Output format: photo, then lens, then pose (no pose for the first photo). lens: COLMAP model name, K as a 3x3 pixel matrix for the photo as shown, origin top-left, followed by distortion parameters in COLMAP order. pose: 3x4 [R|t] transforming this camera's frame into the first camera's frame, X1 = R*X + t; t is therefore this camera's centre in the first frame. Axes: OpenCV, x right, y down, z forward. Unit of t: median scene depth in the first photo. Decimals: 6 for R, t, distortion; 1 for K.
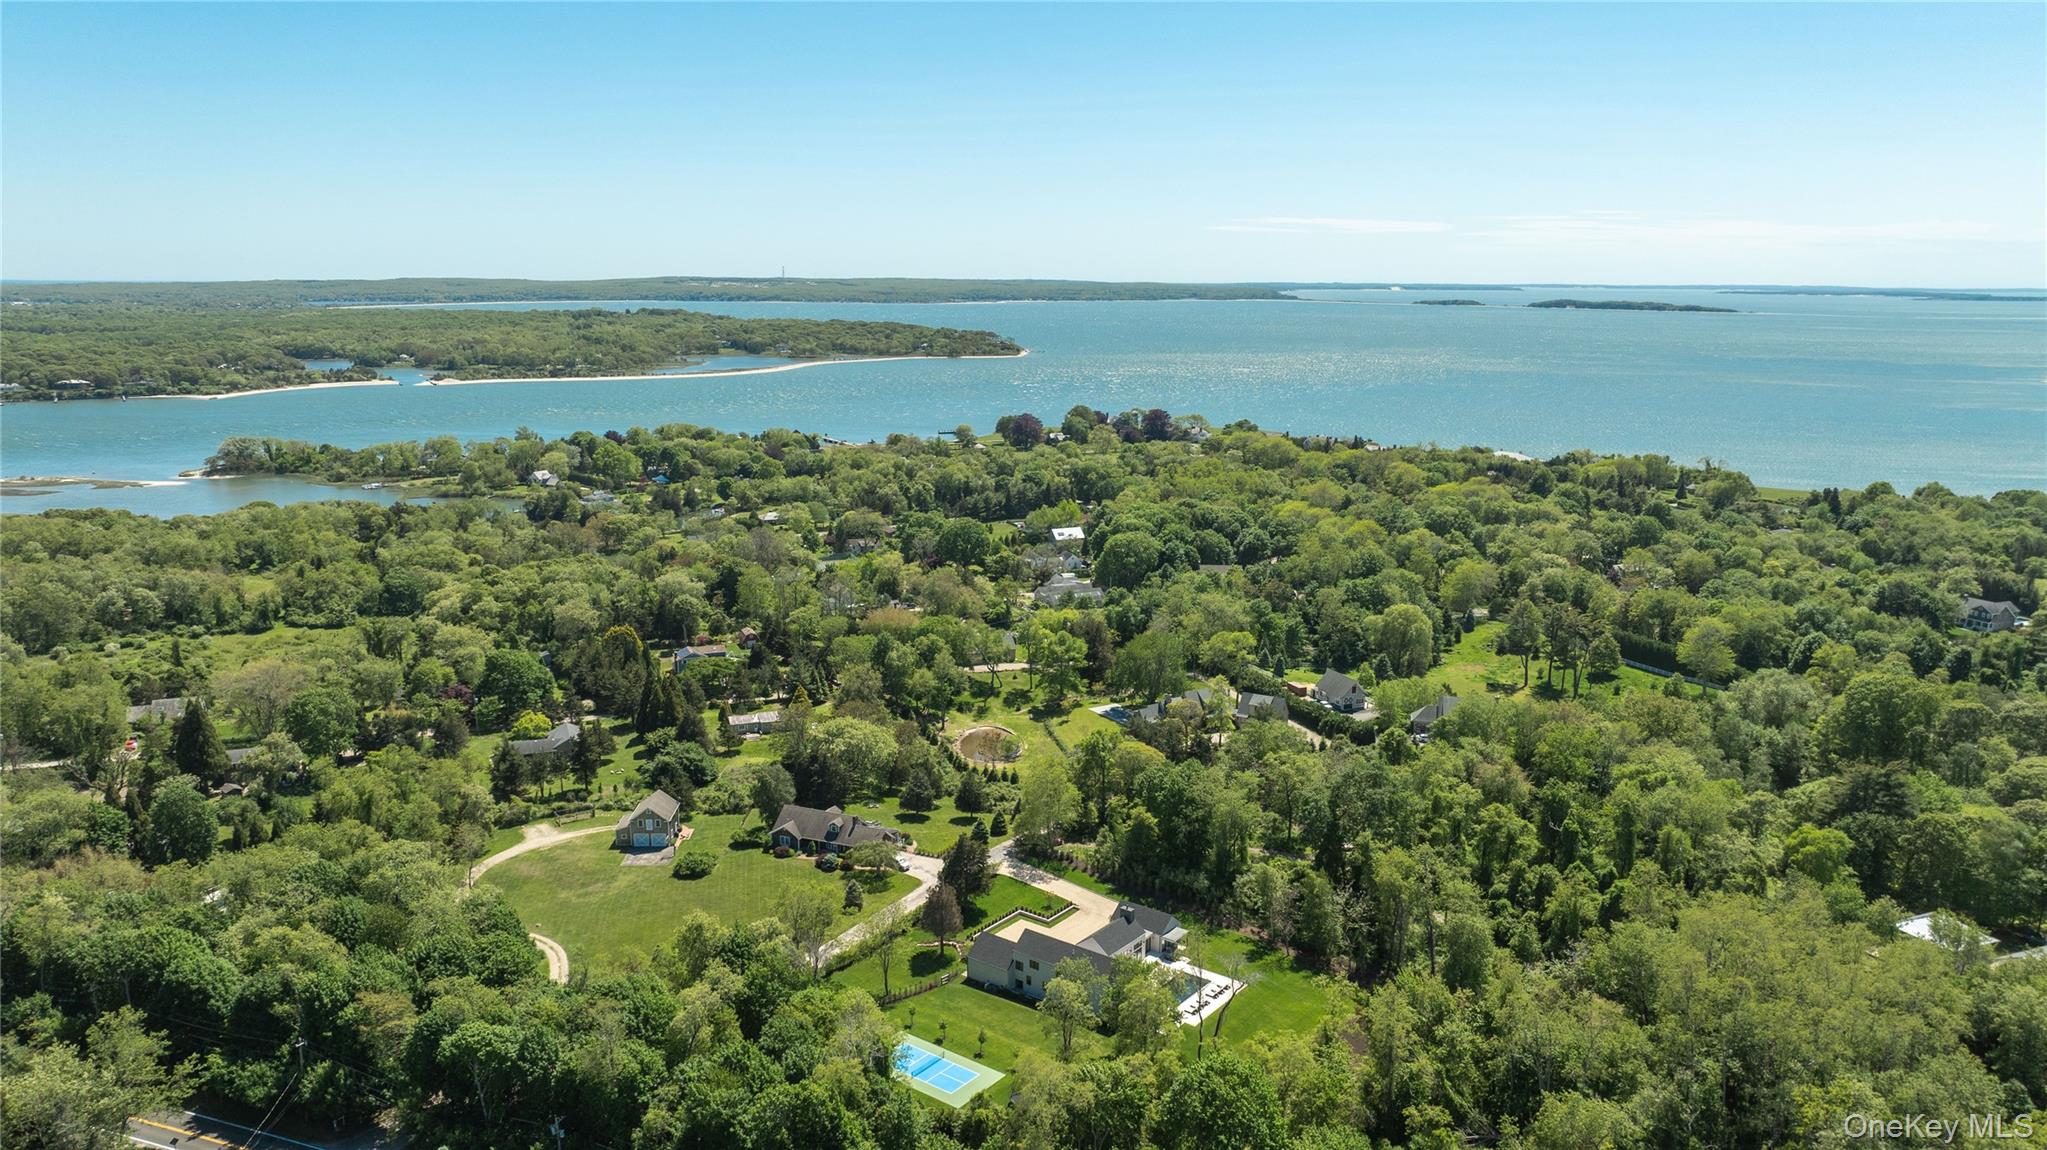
lens RADIAL K [[1490.7, 0, 1023.5], [0, 1490.7, 575.0], [0, 0, 1]] dist [-0.003348, -0.065357]
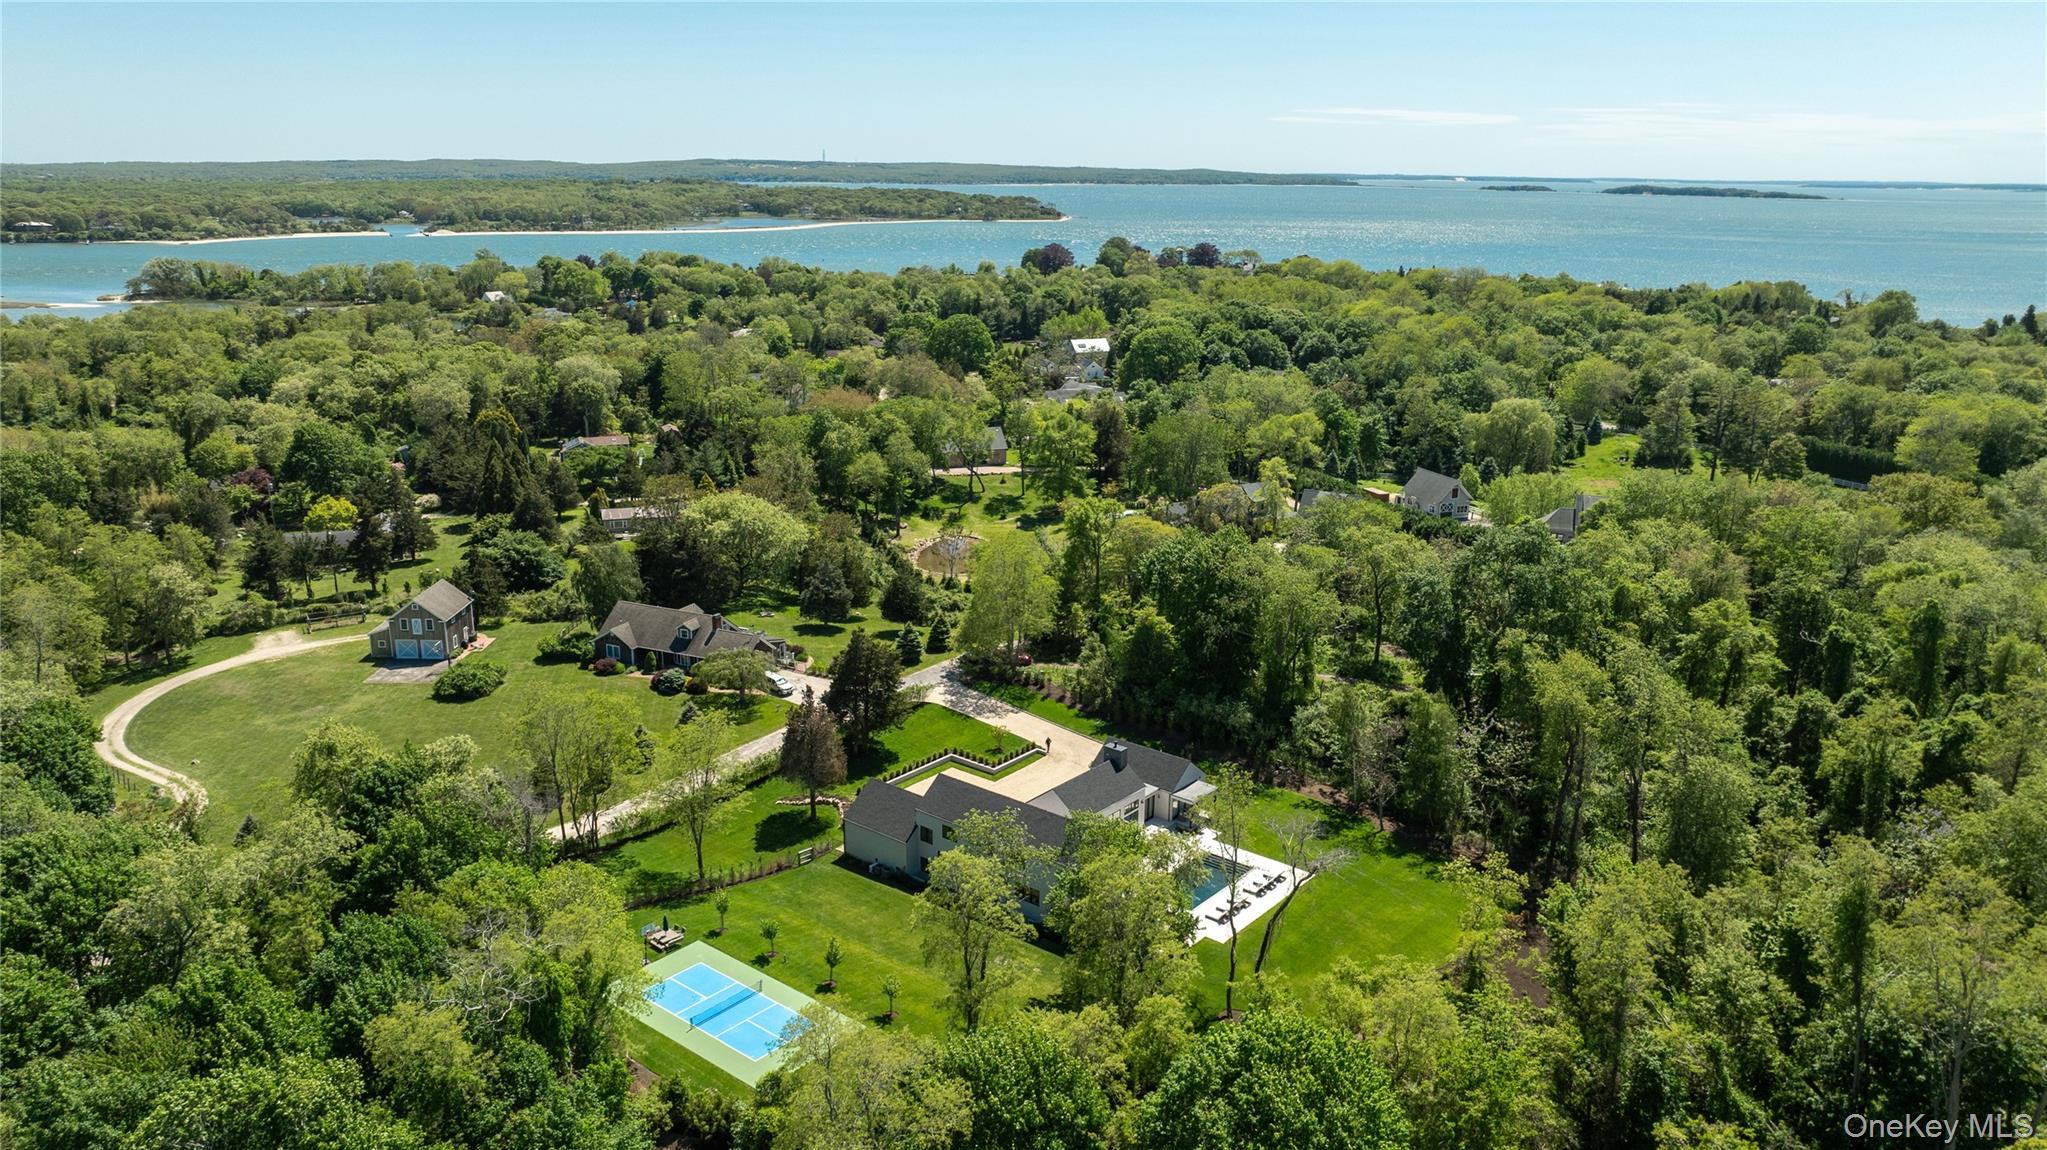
lens RADIAL K [[1490.7, 0, 1023.5], [0, 1490.7, 575.0], [0, 0, 1]] dist [-0.003348, -0.065357]
pose [[0.999402, 0.013539, -0.031828, 0.040042], [-0.011527, 0.997975, 0.062561, 0.092733], [0.032610, -0.062156, 0.997534, 0.318551]]
